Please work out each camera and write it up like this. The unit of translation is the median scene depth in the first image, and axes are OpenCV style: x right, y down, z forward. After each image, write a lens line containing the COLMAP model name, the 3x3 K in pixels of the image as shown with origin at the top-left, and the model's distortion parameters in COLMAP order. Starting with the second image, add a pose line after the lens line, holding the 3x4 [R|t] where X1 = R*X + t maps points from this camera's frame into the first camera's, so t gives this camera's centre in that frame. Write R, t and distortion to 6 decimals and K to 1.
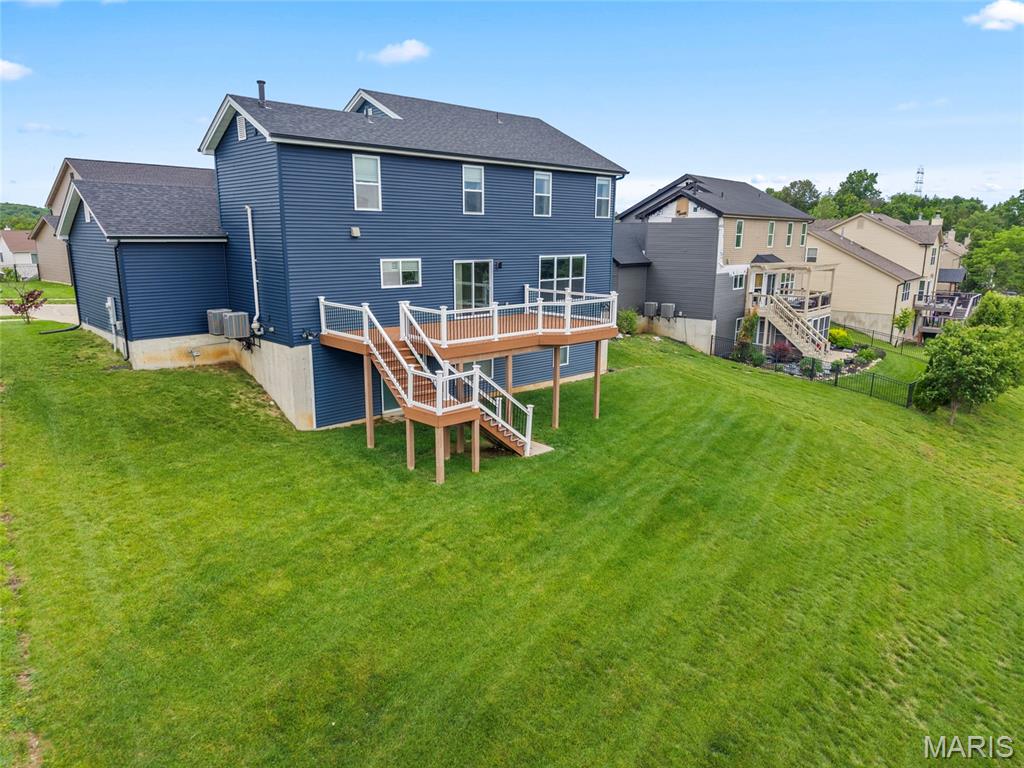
lens RADIAL K [[686.5, 0, 512.0], [0, 686.5, 384.0], [0, 0, 1]] dist [0.019769, -0.026128]
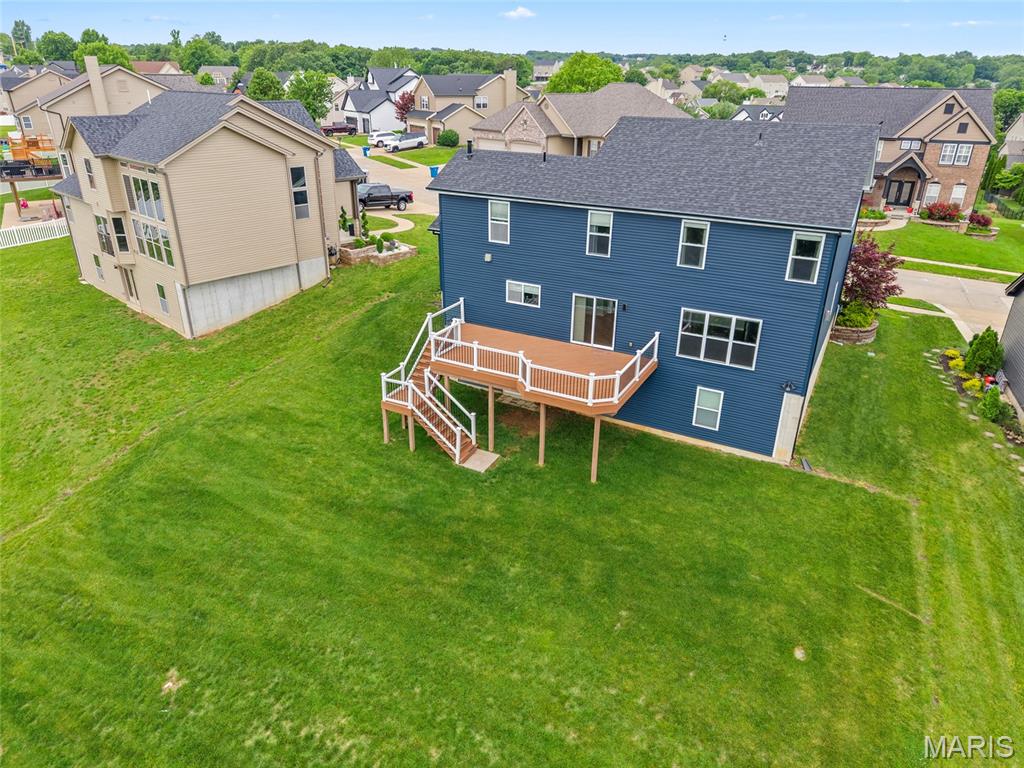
lens RADIAL K [[689.1, 0, 510.2], [0, 689.1, 373.2], [0, 0, 1]] dist [0.083897, -0.137323]
pose [[0.304803, 0.372210, -0.876673, 0.910359], [-0.211491, 0.923943, 0.318749, -0.391473], [0.928637, 0.088253, 0.360339, 0.501559]]
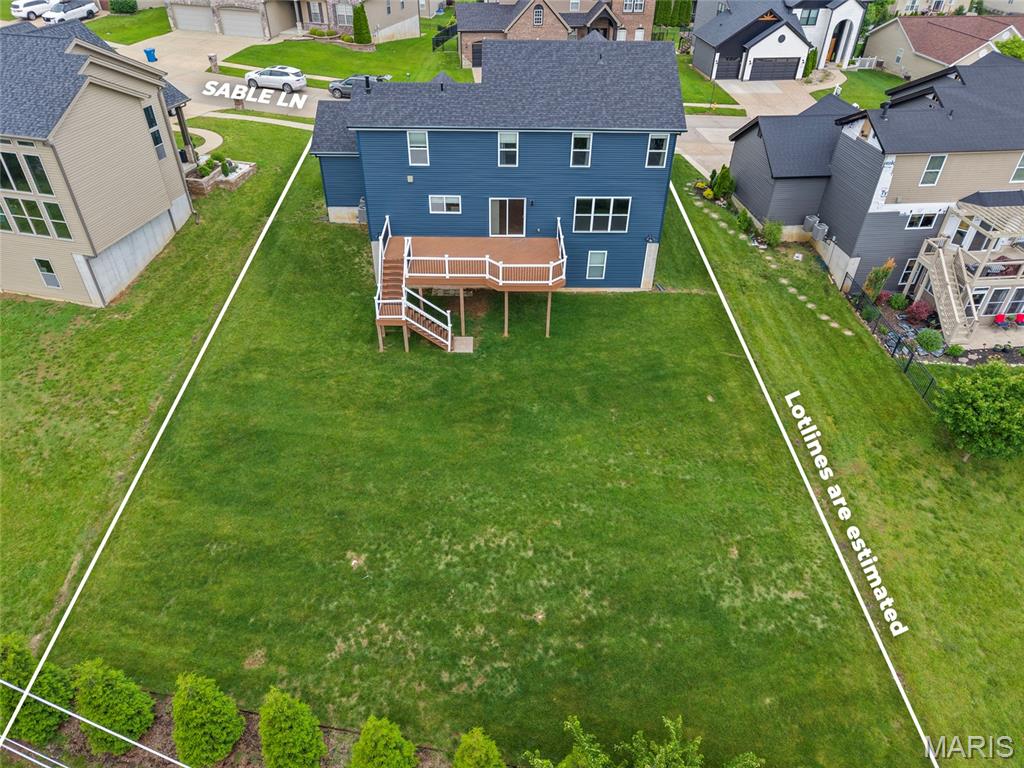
lens RADIAL K [[686.5, 0, 512.0], [0, 686.5, 384.0], [0, 0, 1]] dist [0.019769, -0.026128]
pose [[0.732844, 0.414131, -0.539848, 0.868170], [-0.153883, 0.873754, 0.461383, -0.501330], [0.662767, -0.255048, 0.704053, -0.071235]]
